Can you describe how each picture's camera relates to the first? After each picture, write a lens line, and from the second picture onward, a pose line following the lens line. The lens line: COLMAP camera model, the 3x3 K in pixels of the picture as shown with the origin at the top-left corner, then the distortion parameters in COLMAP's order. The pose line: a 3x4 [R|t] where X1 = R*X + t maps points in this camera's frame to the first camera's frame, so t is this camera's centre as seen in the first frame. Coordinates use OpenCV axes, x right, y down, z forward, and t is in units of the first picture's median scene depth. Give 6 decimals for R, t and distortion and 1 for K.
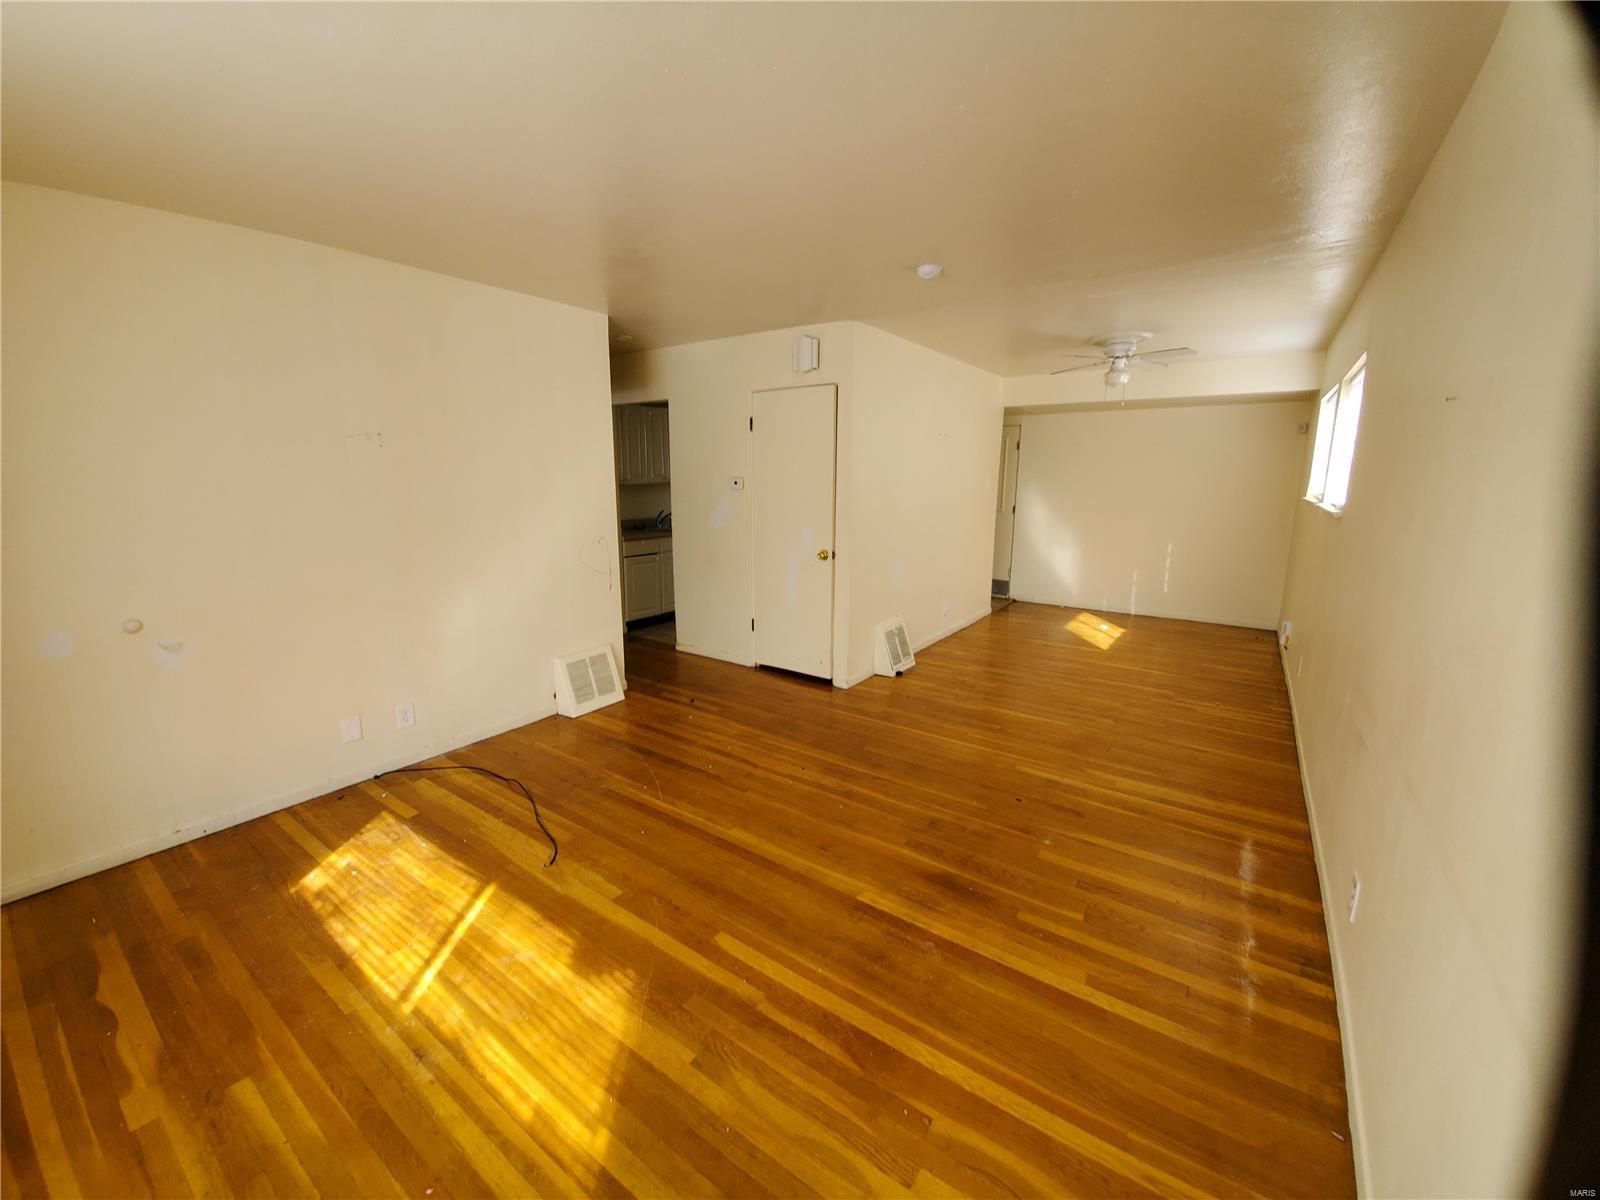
lens RADIAL K [[634.0, 0, 790.1], [0, 634.0, 603.4], [0, 0, 1]] dist [-0.002478, -0.009756]
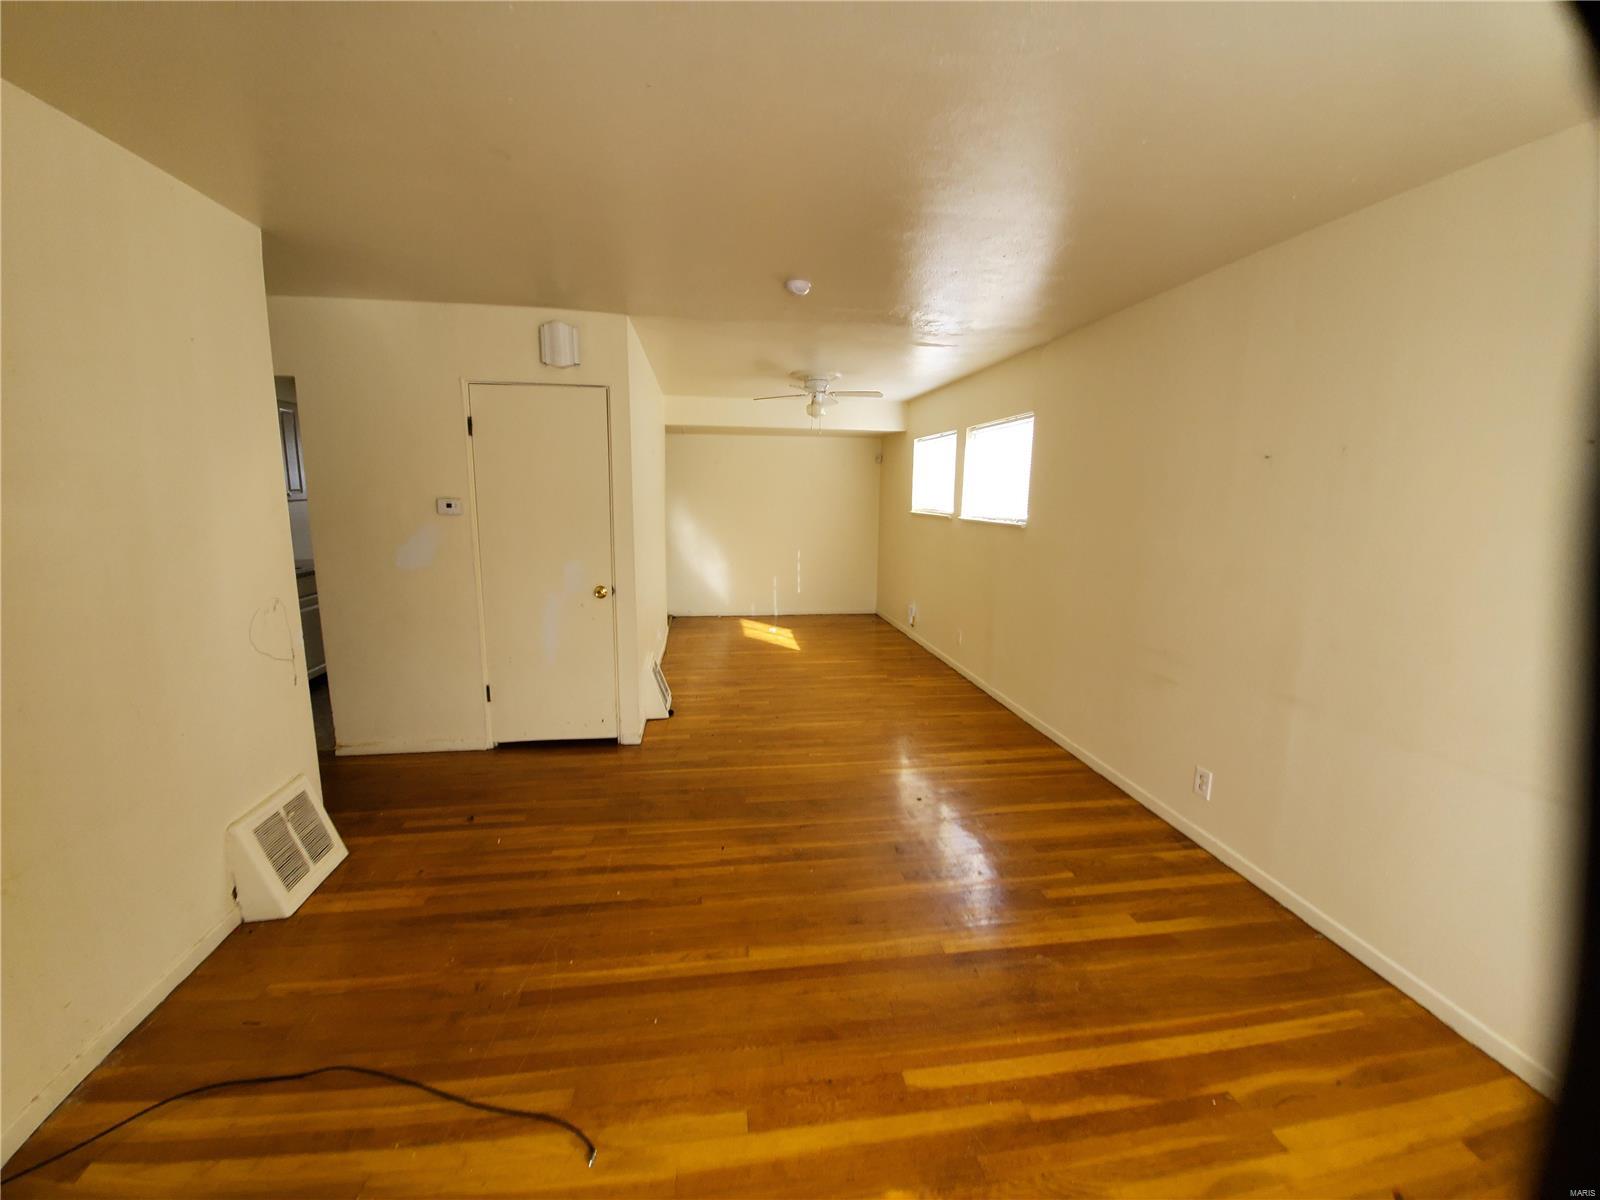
lens RADIAL K [[634.0, 0, 790.1], [0, 634.0, 603.4], [0, 0, 1]] dist [-0.002478, -0.009756]
pose [[0.721198, -0.113877, 0.683305, -0.402208], [0.128014, 0.991316, 0.030096, -0.065223], [-0.680798, 0.065767, 0.729512, 0.276800]]
